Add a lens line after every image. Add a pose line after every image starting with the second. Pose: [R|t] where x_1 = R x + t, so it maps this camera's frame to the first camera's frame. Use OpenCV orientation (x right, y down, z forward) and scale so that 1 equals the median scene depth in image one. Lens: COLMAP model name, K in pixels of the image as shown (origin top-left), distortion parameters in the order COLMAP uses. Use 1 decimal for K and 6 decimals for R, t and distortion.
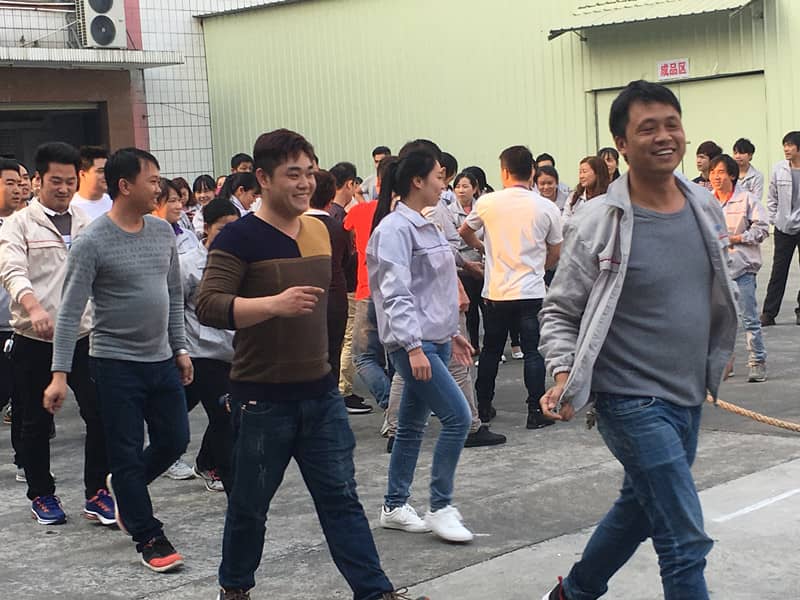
lens RADIAL K [[1539.6, 0, 400.0], [0, 1539.6, 300.0], [0, 0, 1]] dist [0.042157, 0.071976]
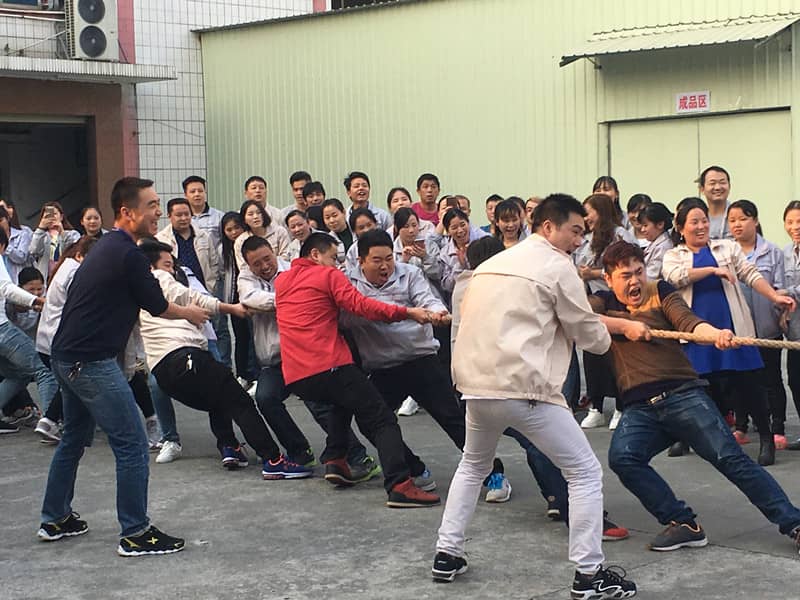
lens RADIAL K [[1539.6, 0, 400.0], [0, 1539.6, 300.0], [0, 0, 1]] dist [0.042157, 0.071976]
pose [[0.999311, 0.035690, -0.010232, 0.011697], [-0.035855, 0.999222, -0.016433, -0.006961], [0.009638, 0.016788, 0.999813, 0.055916]]
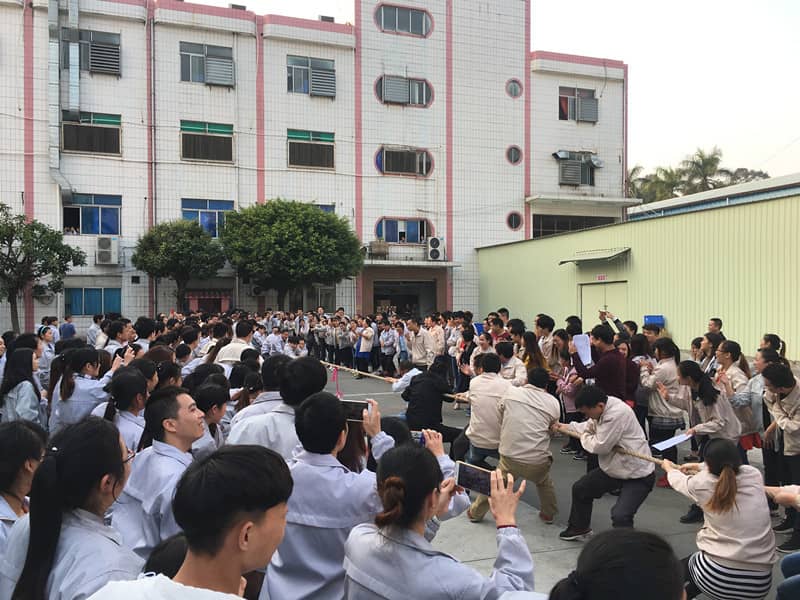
lens RADIAL K [[681.6, 0, 400.0], [0, 681.6, 300.0], [0, 0, 1]] dist [0.073536, -0.096330]
pose [[0.891144, 0.053449, -0.450562, 0.327381], [-0.086000, 0.994933, -0.052071, -0.018849], [0.445496, 0.085151, 0.891226, -0.148783]]
